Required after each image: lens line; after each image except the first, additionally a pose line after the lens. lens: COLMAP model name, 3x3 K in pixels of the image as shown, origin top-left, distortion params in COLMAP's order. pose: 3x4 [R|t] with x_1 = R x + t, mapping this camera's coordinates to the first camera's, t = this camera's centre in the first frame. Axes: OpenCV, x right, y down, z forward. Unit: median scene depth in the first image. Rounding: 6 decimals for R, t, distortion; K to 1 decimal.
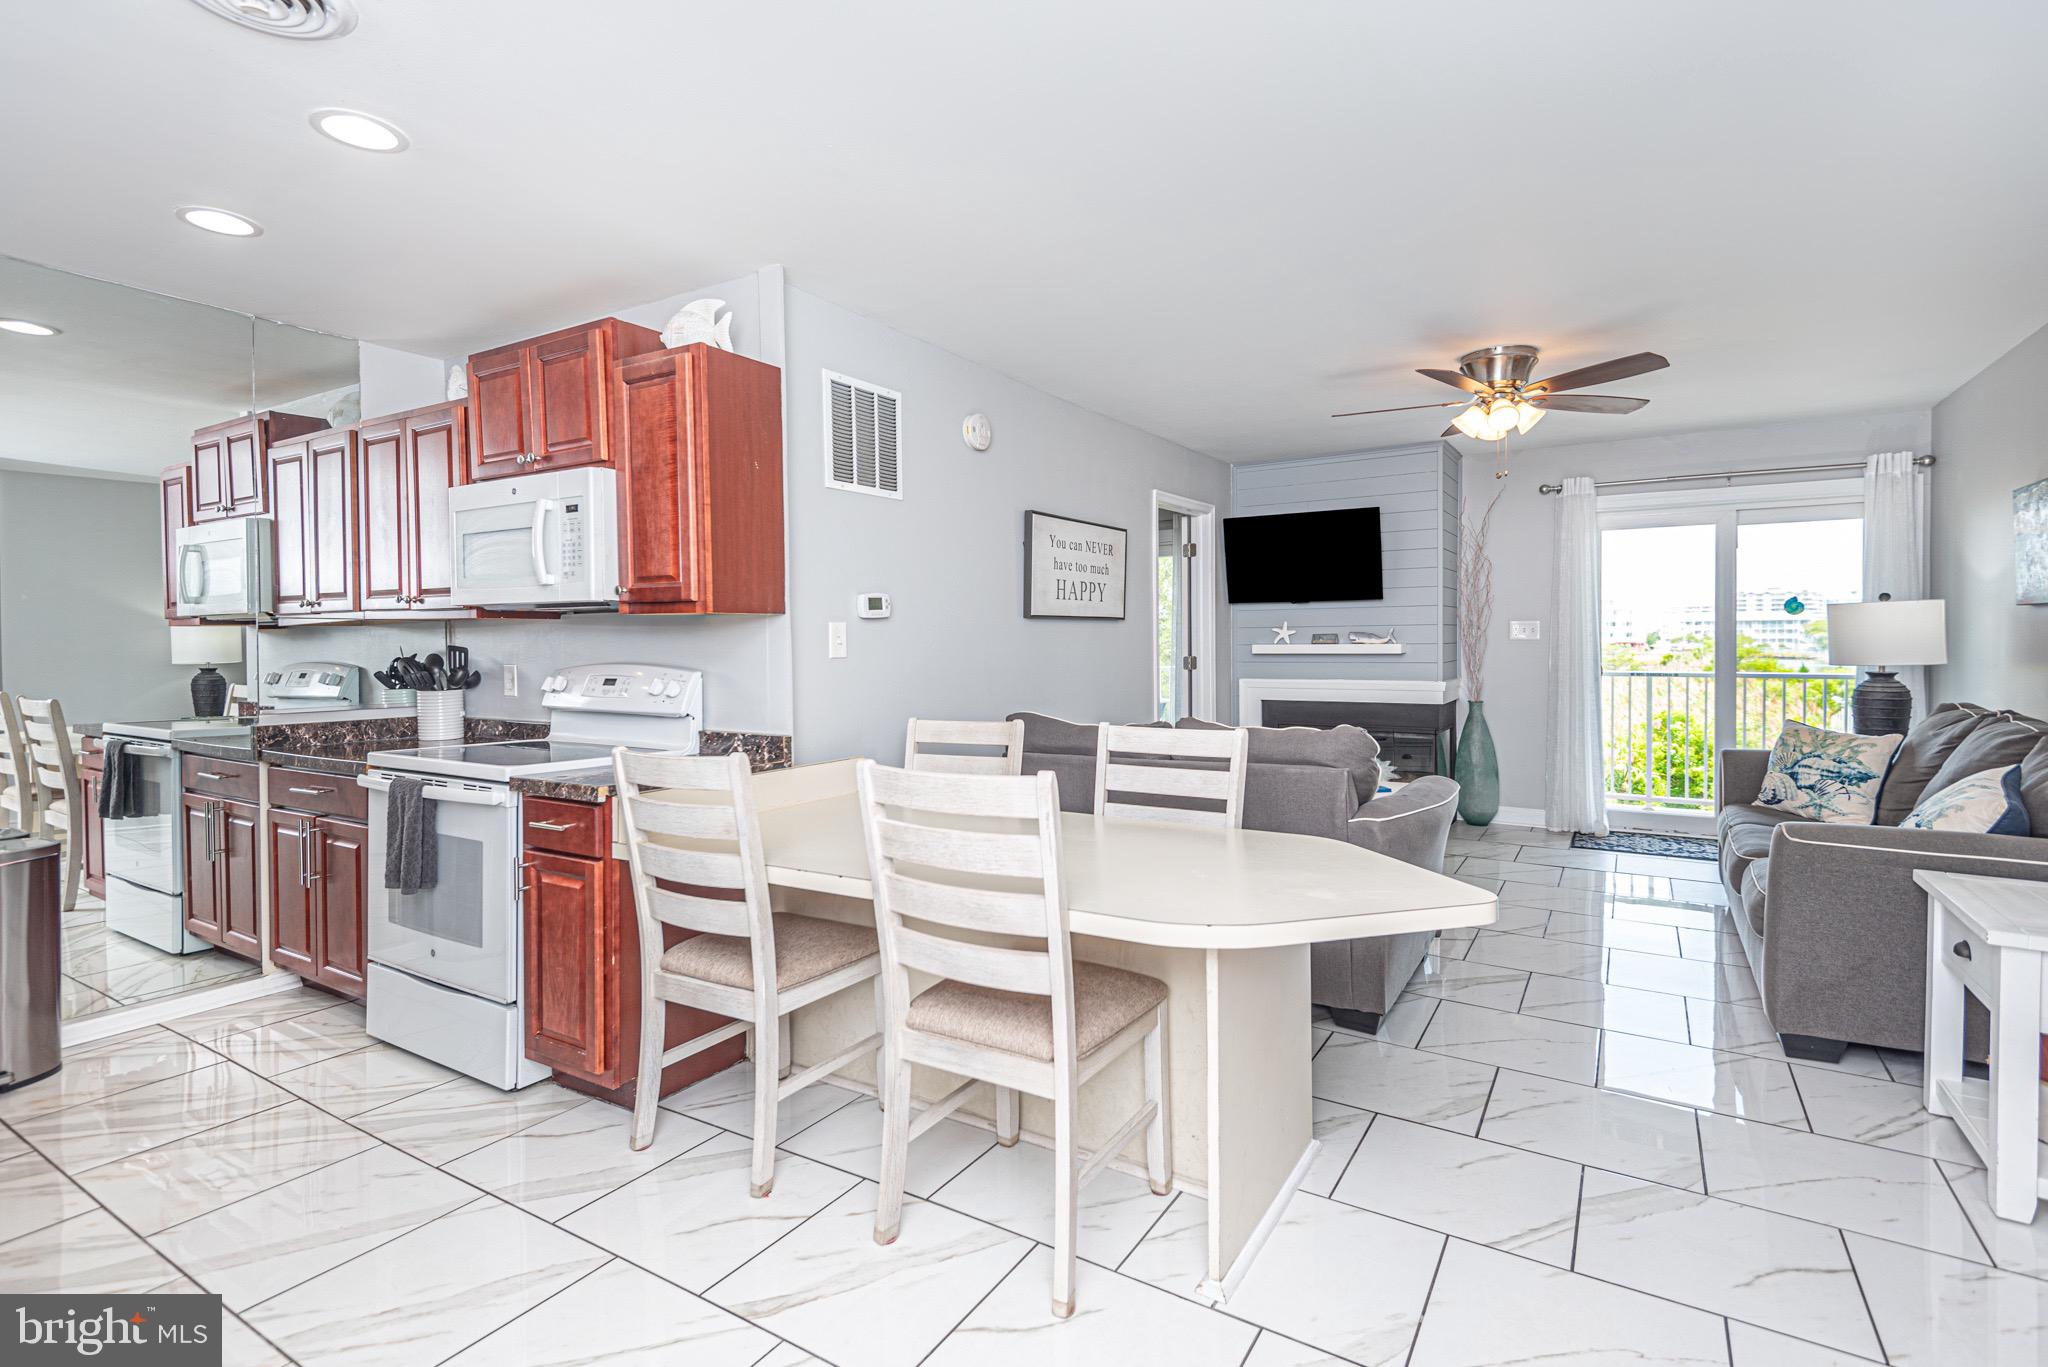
lens RADIAL K [[970.4, 0, 997.7], [0, 970.4, 657.6], [0, 0, 1]] dist [0.071049, -0.039637]
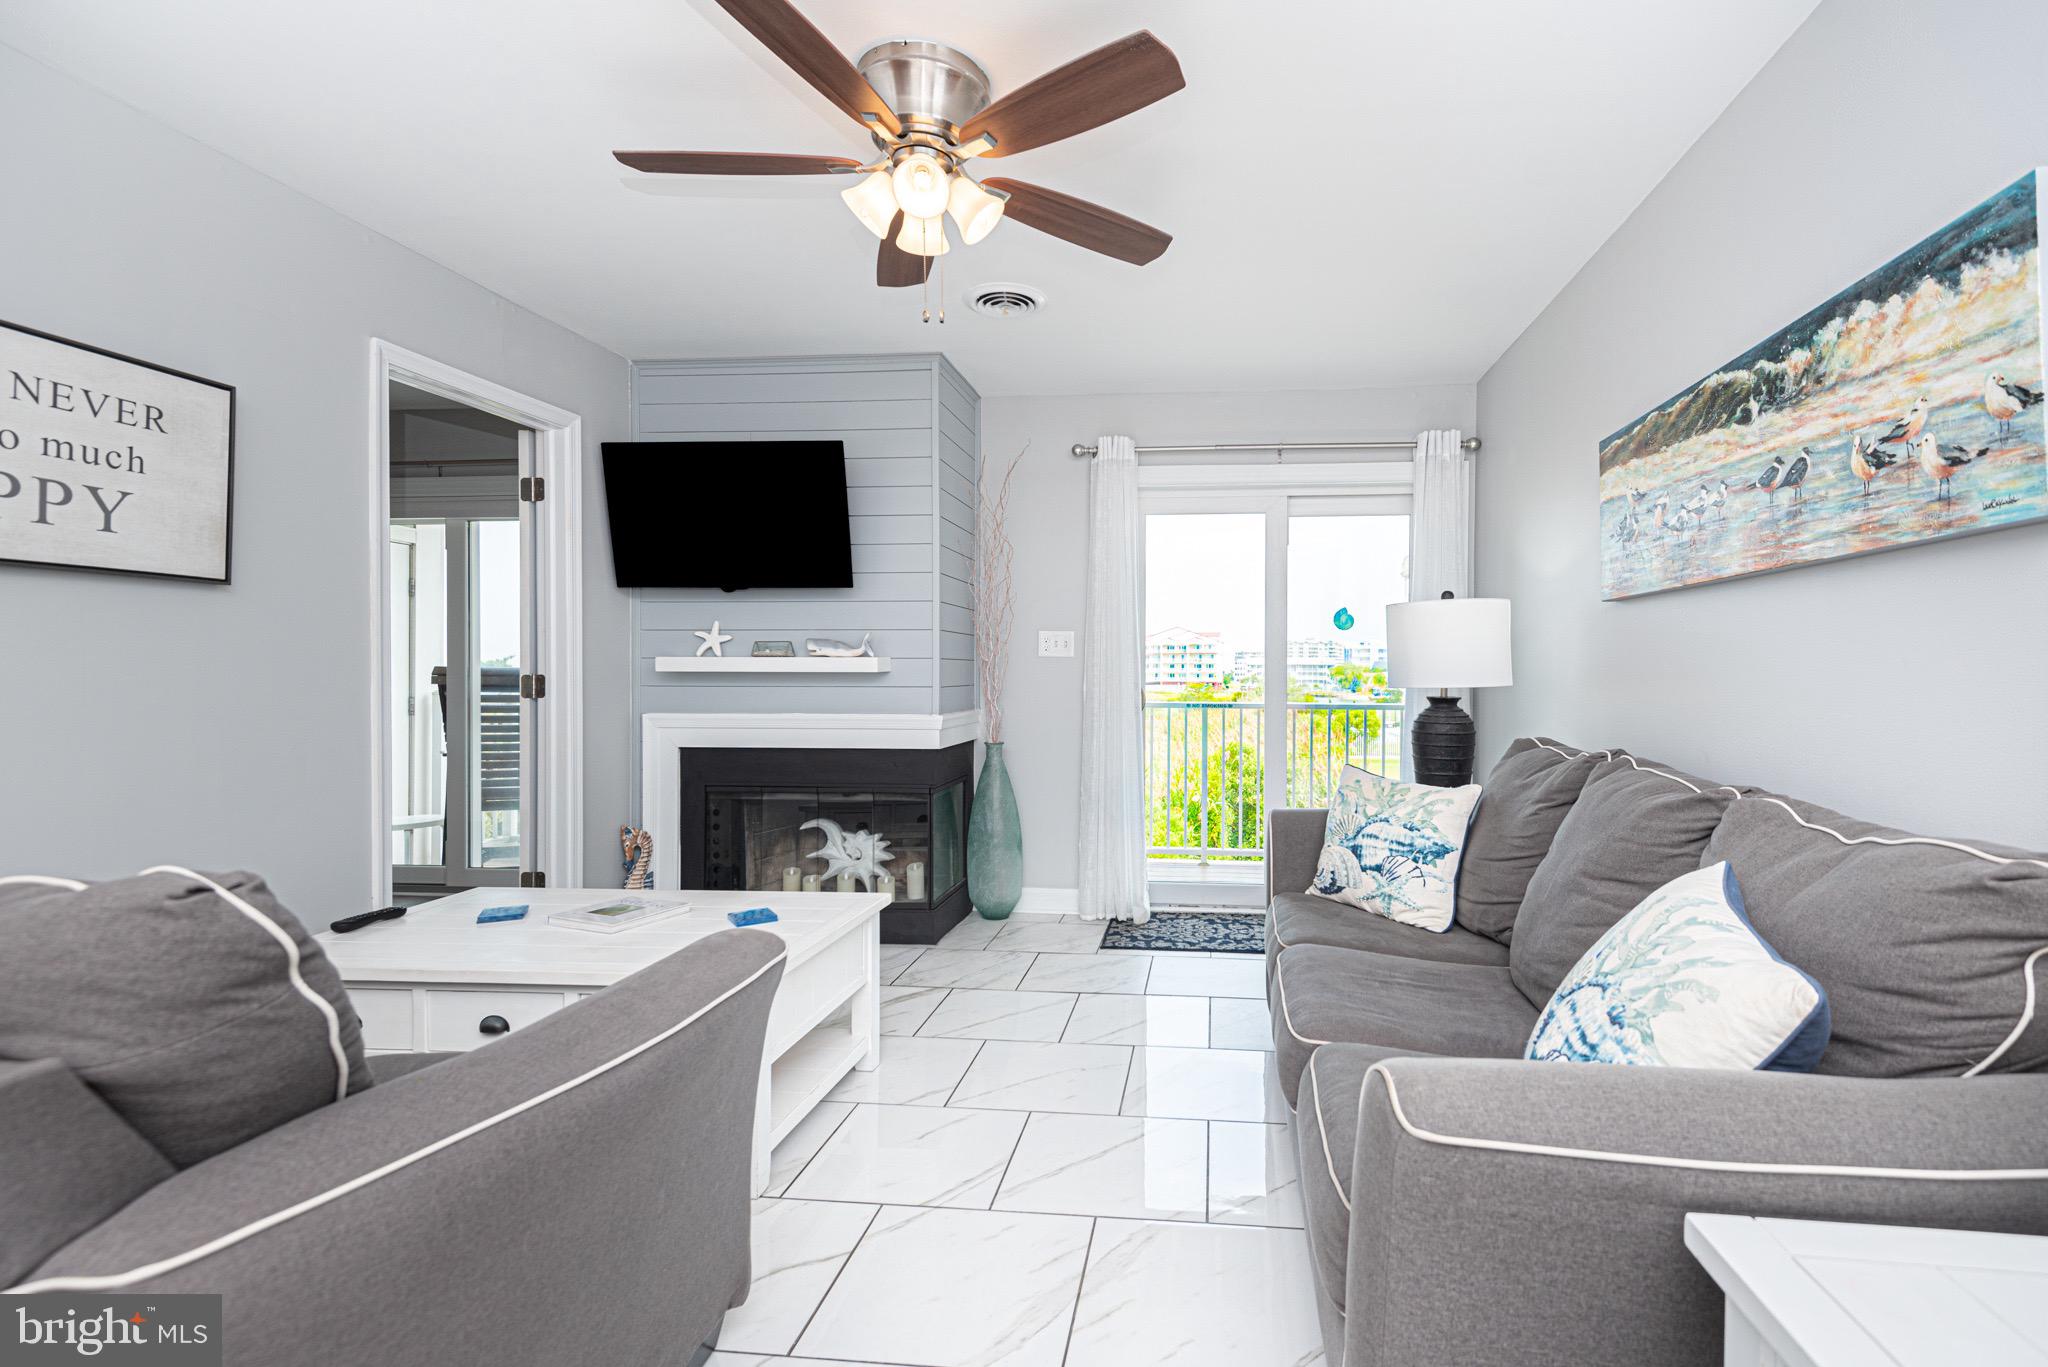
lens RADIAL K [[1000.6, 0, 1071.3], [0, 1000.6, 681.5], [0, 0, 1]] dist [0.003950, 0.000097]
pose [[0.910169, 0.008358, 0.414153, 0.283110], [-0.002903, 0.999901, -0.013801, 0.012140], [-0.414227, 0.011359, 0.910103, 0.384854]]
